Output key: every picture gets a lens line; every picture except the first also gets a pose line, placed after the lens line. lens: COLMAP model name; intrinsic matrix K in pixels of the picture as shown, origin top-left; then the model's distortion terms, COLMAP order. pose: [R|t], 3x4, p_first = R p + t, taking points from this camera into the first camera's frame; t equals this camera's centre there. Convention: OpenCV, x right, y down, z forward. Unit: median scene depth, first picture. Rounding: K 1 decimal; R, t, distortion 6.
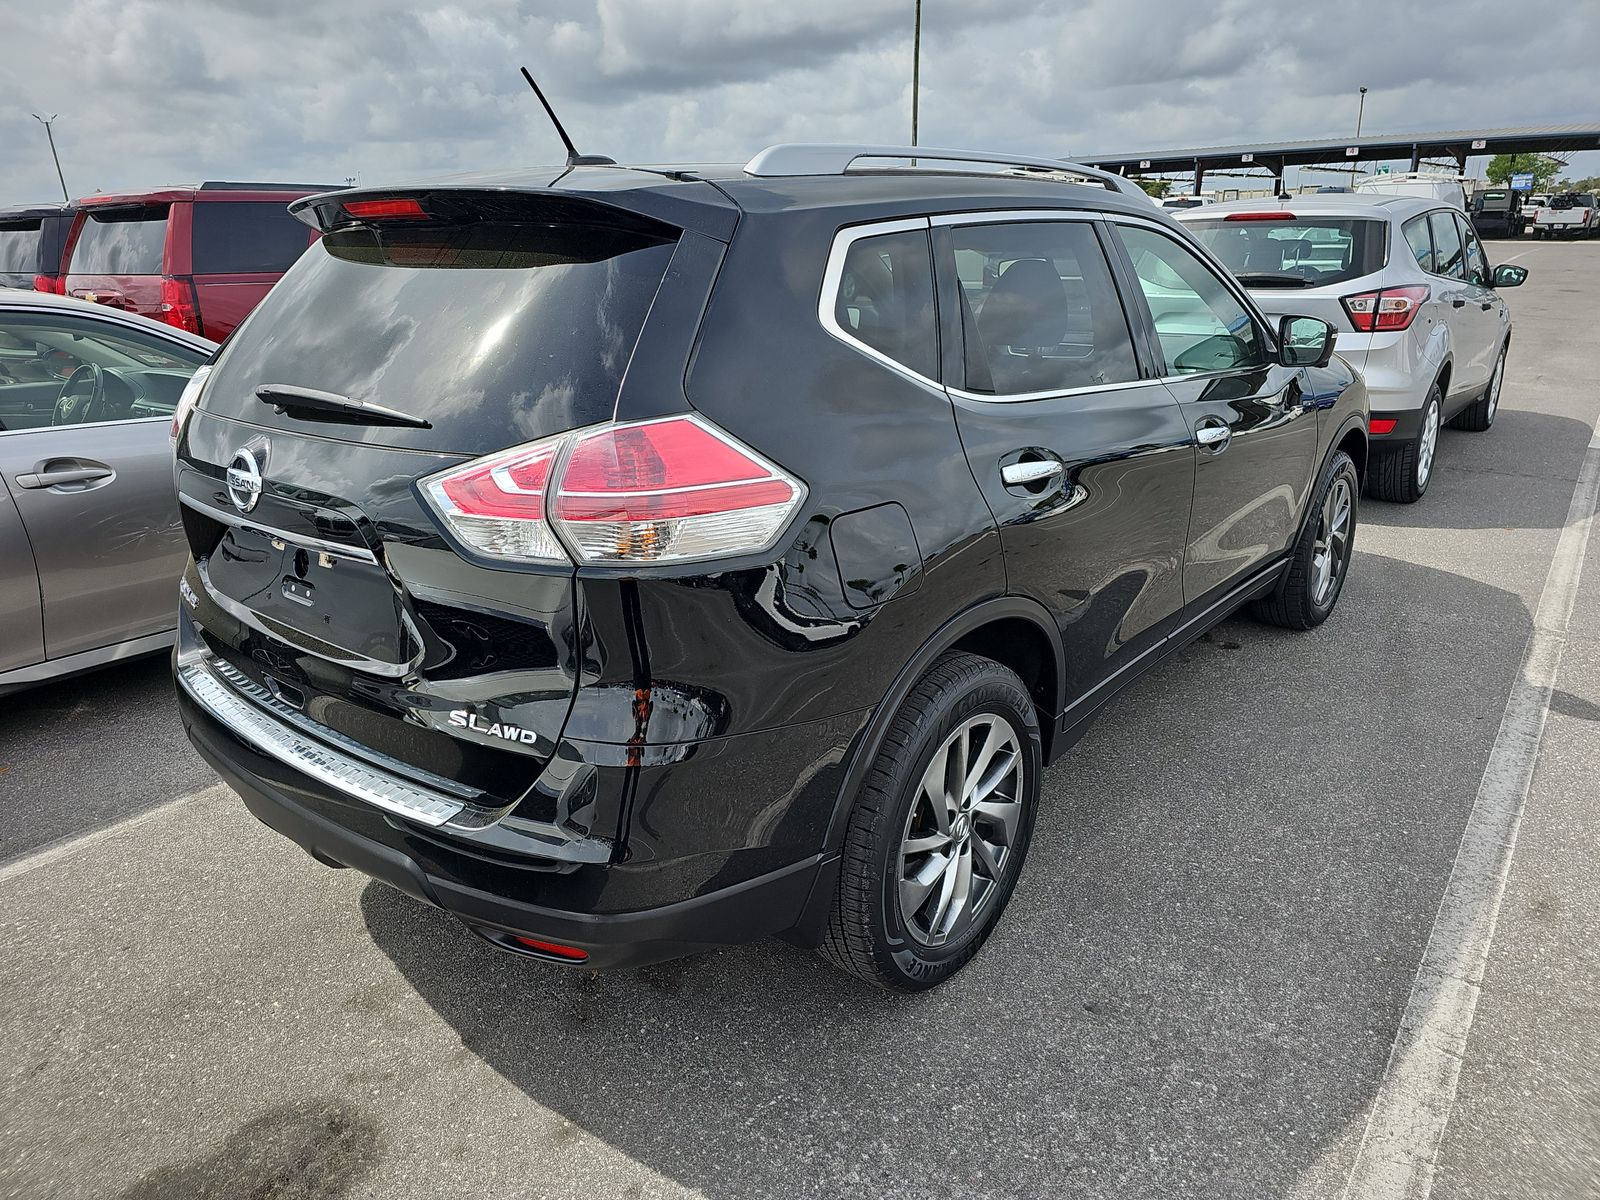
lens RADIAL K [[1072.1, 0, 786.5], [0, 1072.1, 603.8], [0, 0, 1]] dist [-0.011858, -0.005954]
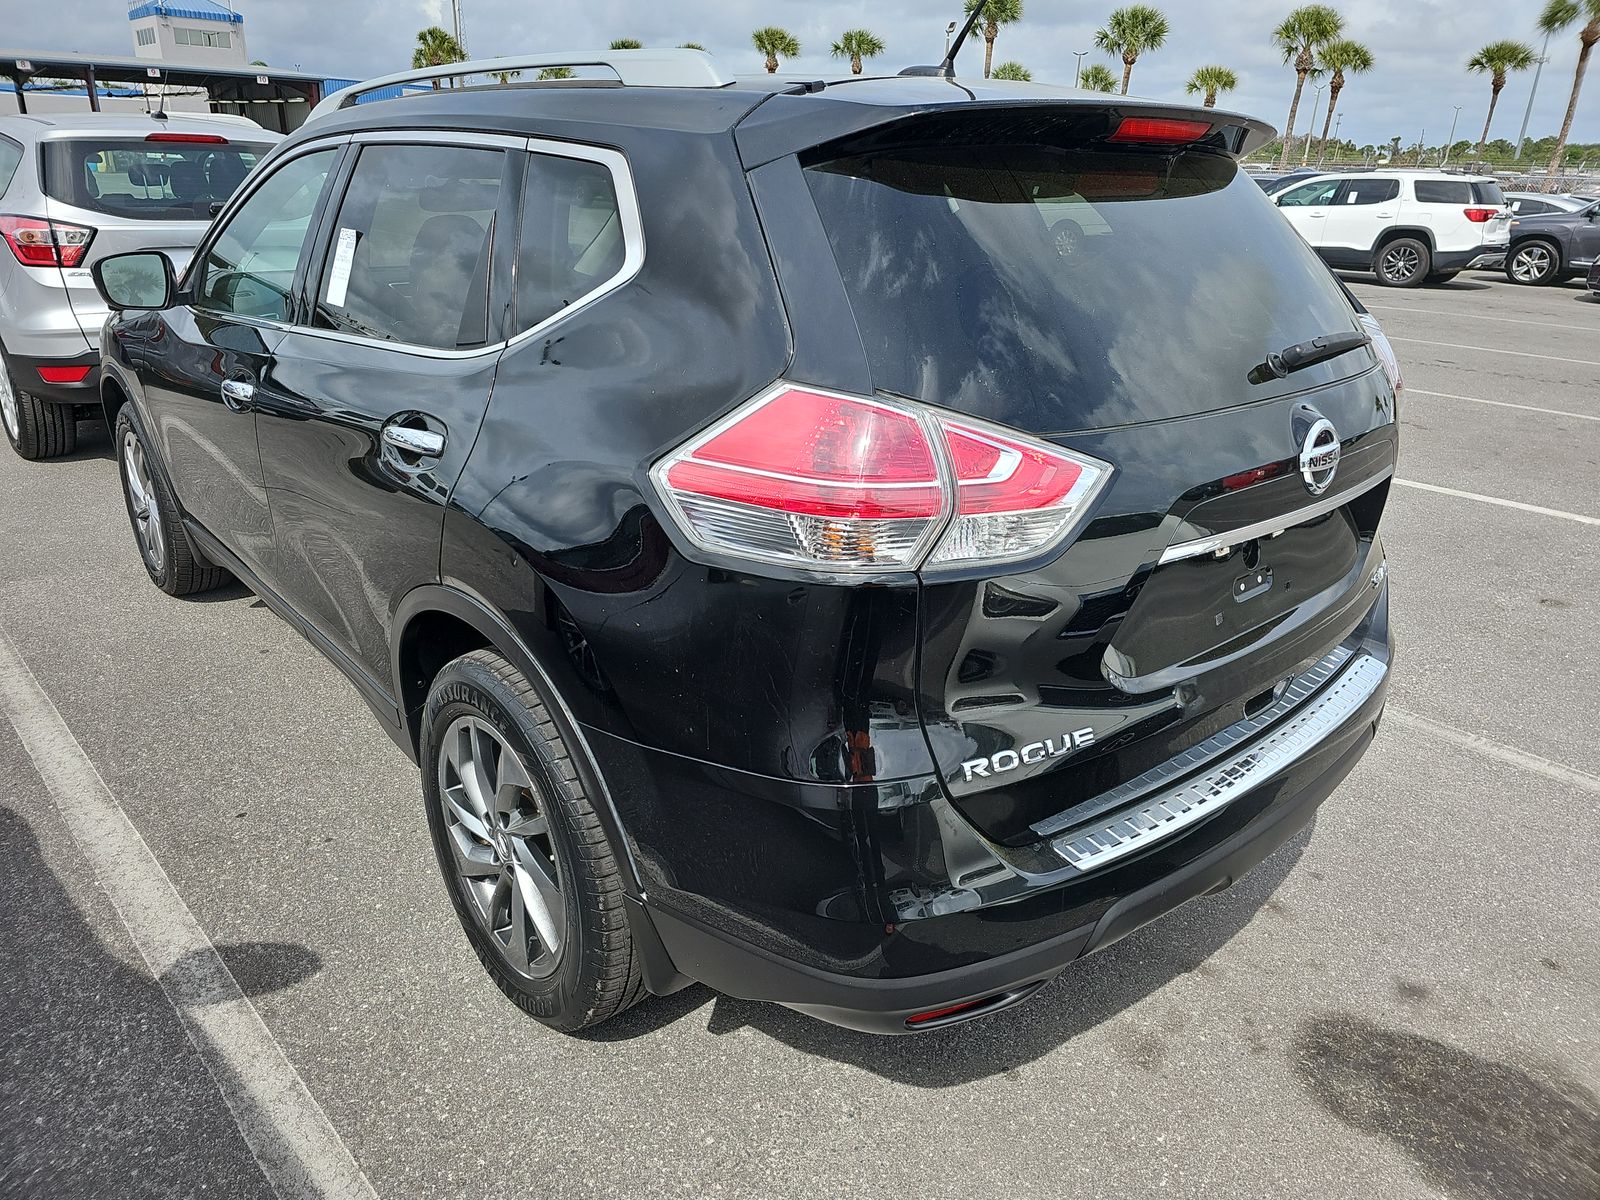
lens RADIAL K [[1072.1, 0, 786.5], [0, 1072.1, 603.8], [0, 0, 1]] dist [-0.011858, -0.005954]
pose [[0.139577, -0.339191, 0.930305, -0.777118], [0.285561, 0.913375, 0.290175, -0.208887], [-0.948142, 0.225157, 0.224346, 0.689552]]
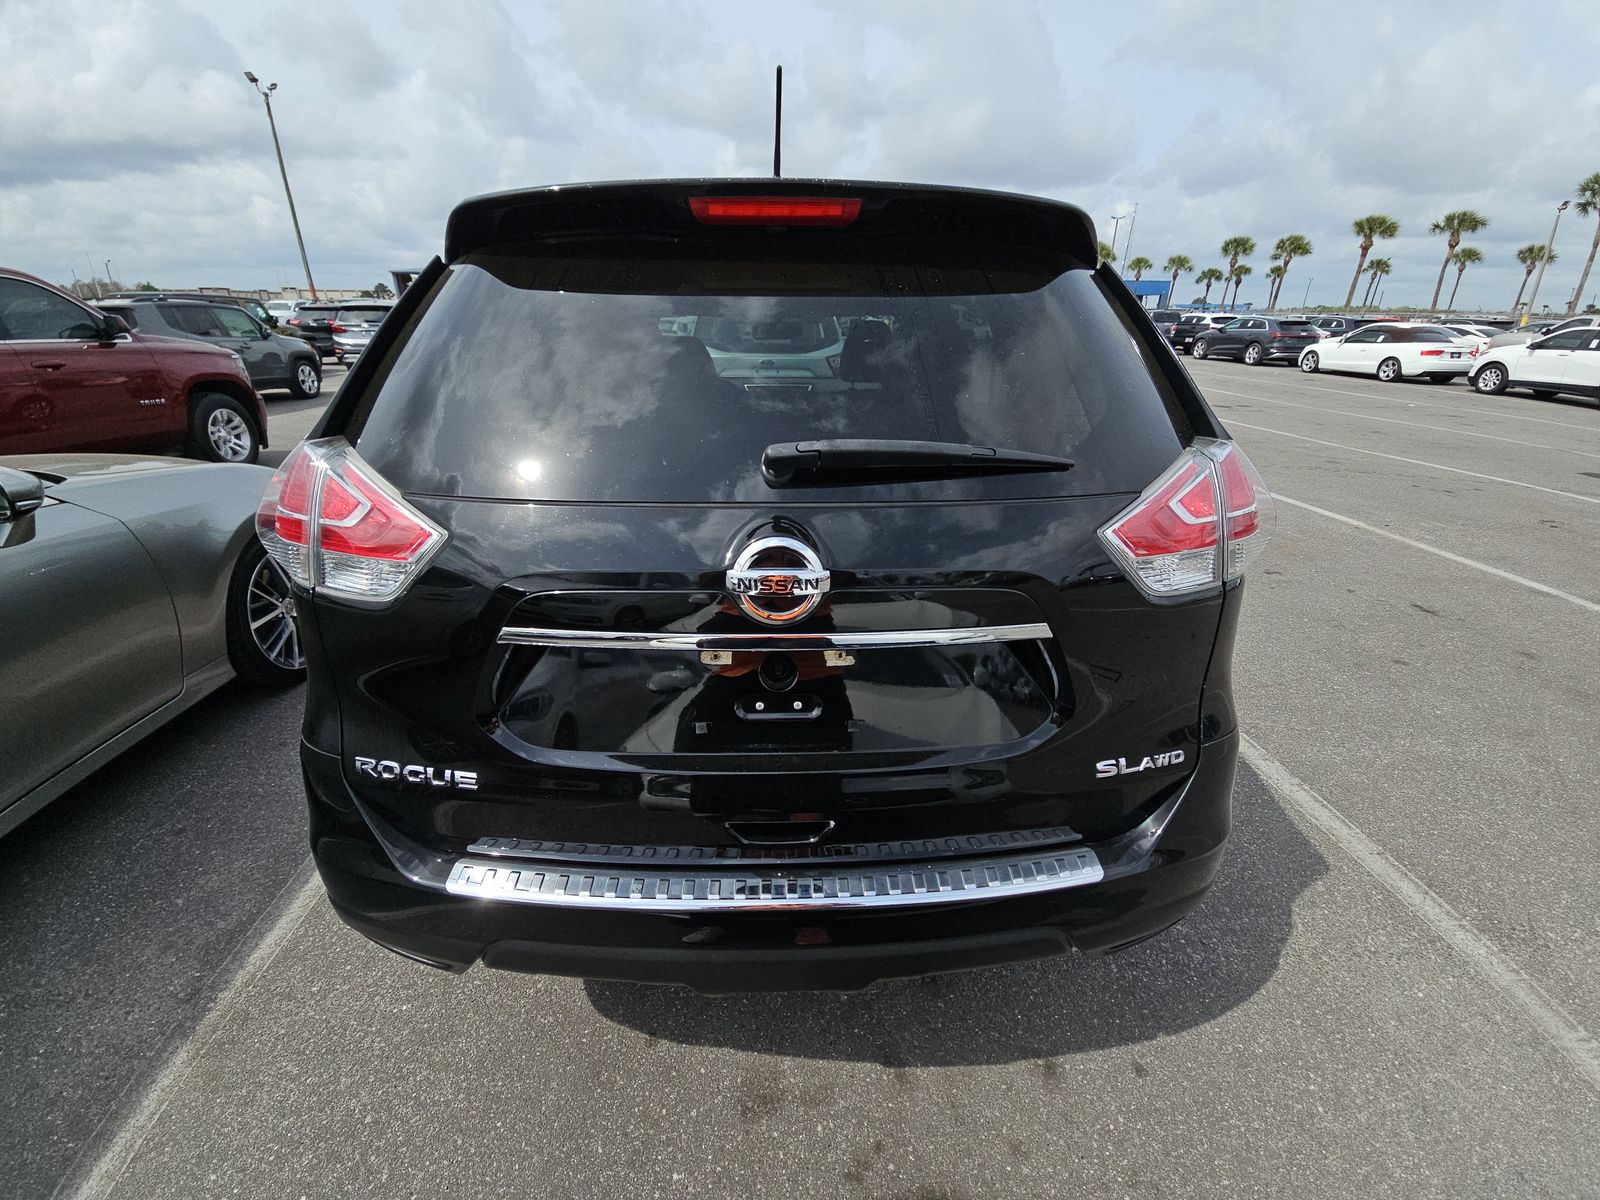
lens RADIAL K [[655.6, 0, 800.0], [0, 655.6, 600.0], [0, 0, 1]] dist [0.026442, -0.021971]
pose [[0.736782, -0.226593, 0.637030, -0.443160], [0.189616, 0.973609, 0.127007, -0.091728], [-0.648998, 0.027215, 0.760303, 0.354377]]
